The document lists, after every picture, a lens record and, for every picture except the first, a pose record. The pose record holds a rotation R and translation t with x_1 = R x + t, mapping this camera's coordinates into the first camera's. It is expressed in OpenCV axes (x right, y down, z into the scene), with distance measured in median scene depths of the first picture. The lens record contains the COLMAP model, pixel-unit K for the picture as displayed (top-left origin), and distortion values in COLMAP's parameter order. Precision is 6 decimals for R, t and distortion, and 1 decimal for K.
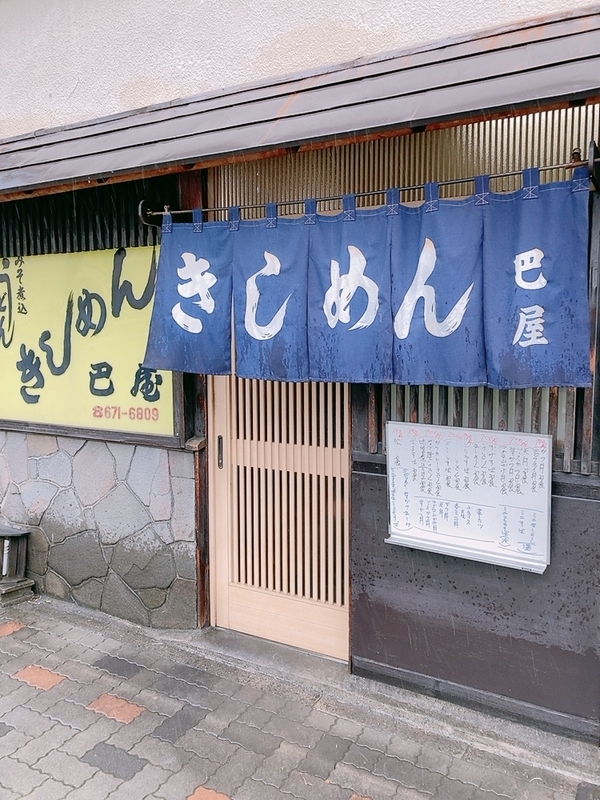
lens RADIAL K [[688.8, 0, 290.7], [0, 688.8, 399.5], [0, 0, 1]] dist [-0.034883, -0.003772]
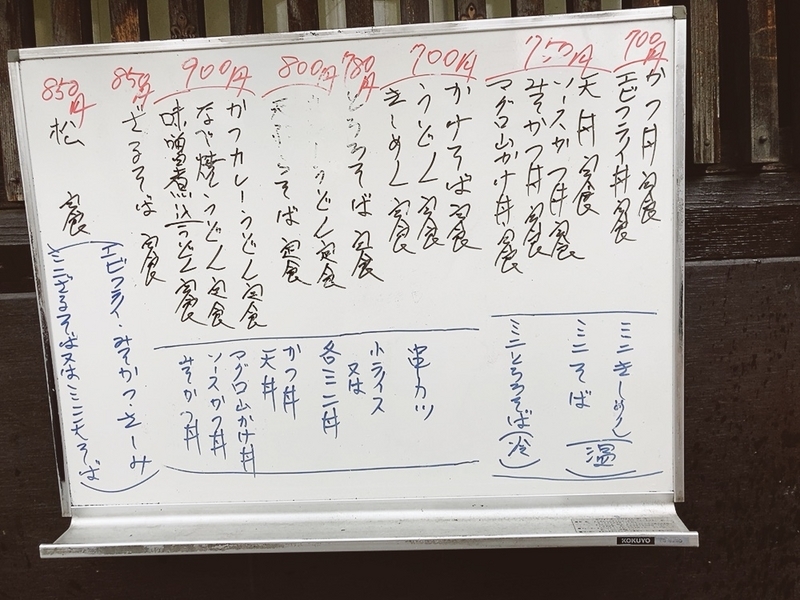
lens RADIAL K [[667.1, 0, 400.0], [0, 667.1, 300.0], [0, 0, 1]] dist [0.013529, -0.006091]
pose [[0.843469, -0.057010, 0.534145, 0.129543], [0.101181, 0.993415, -0.053747, 0.152384], [-0.527563, 0.099379, 0.843683, 0.771554]]
